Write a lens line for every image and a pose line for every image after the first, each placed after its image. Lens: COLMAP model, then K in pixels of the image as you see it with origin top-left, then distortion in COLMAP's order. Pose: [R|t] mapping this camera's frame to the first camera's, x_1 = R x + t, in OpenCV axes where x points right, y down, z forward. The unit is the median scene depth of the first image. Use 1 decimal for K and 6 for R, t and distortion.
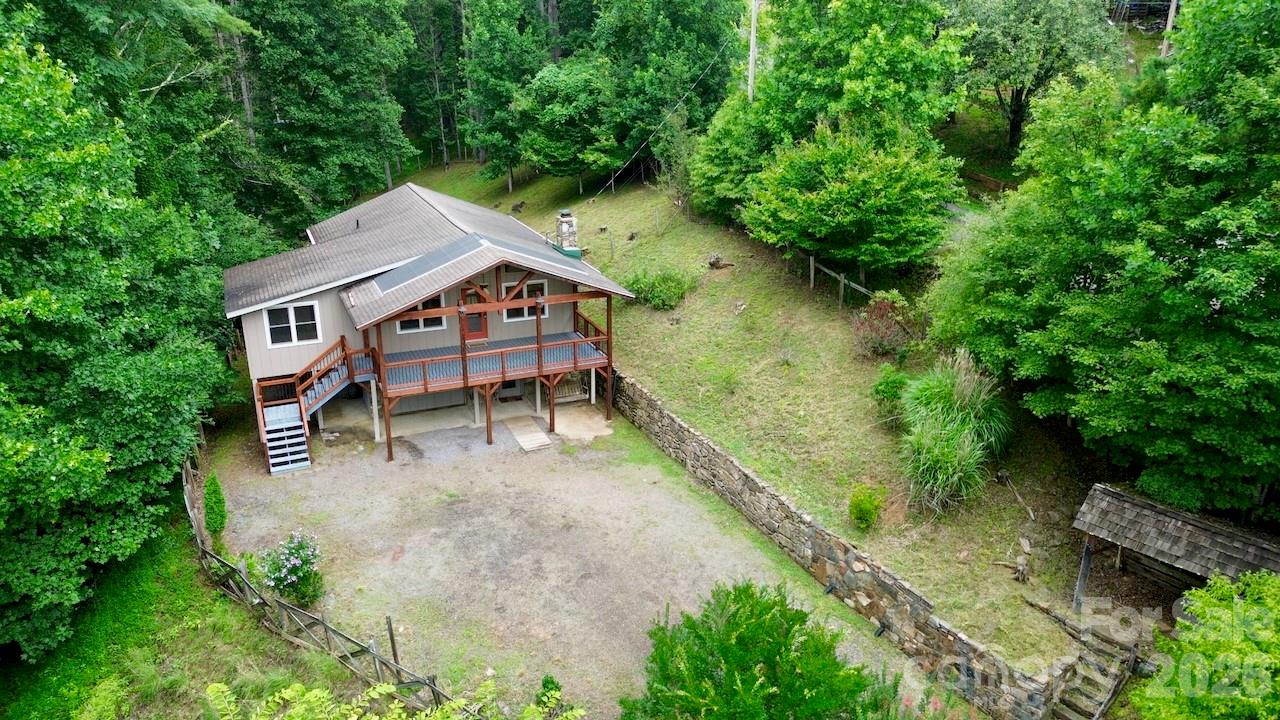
lens RADIAL K [[904.5, 0, 637.7], [0, 904.5, 353.8], [0, 0, 1]] dist [0.087933, -0.077562]
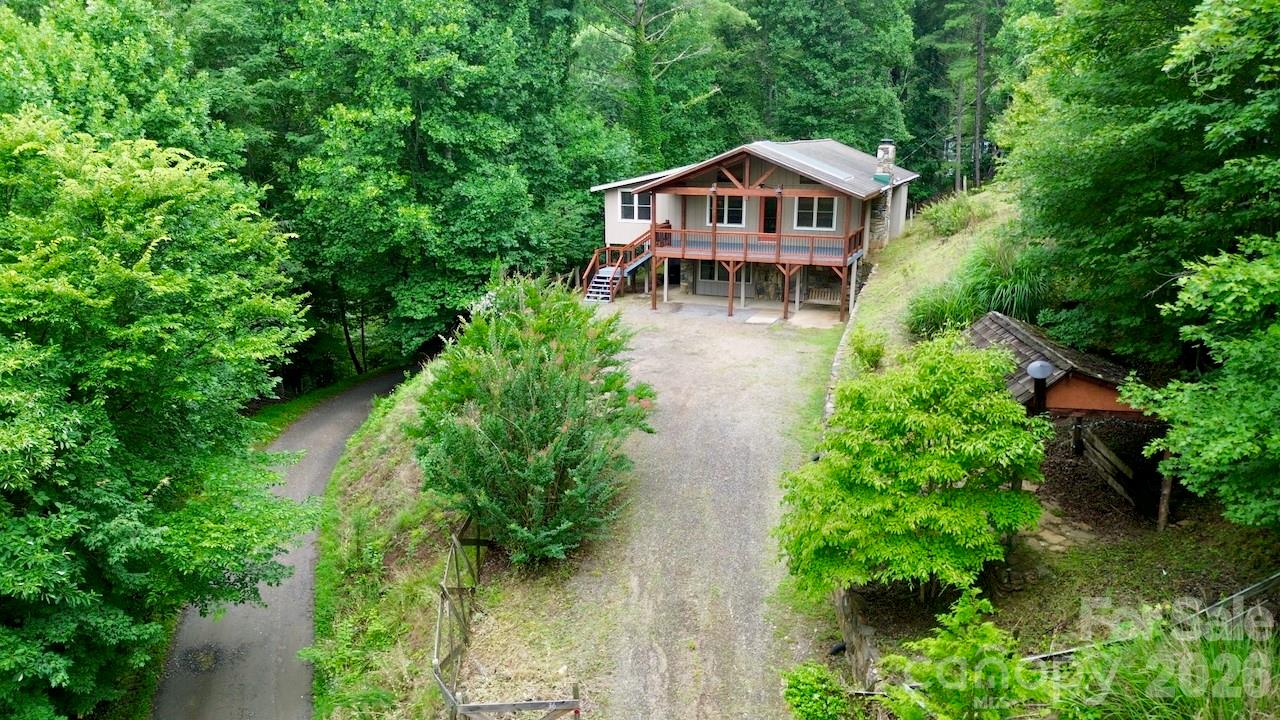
lens RADIAL K [[904.5, 0, 637.7], [0, 904.5, 353.8], [0, 0, 1]] dist [0.087933, -0.077562]
pose [[0.687225, 0.167763, -0.706808, 0.590036], [-0.235118, 0.971964, 0.002094, 0.172969], [0.687343, 0.164744, 0.707403, 0.103488]]
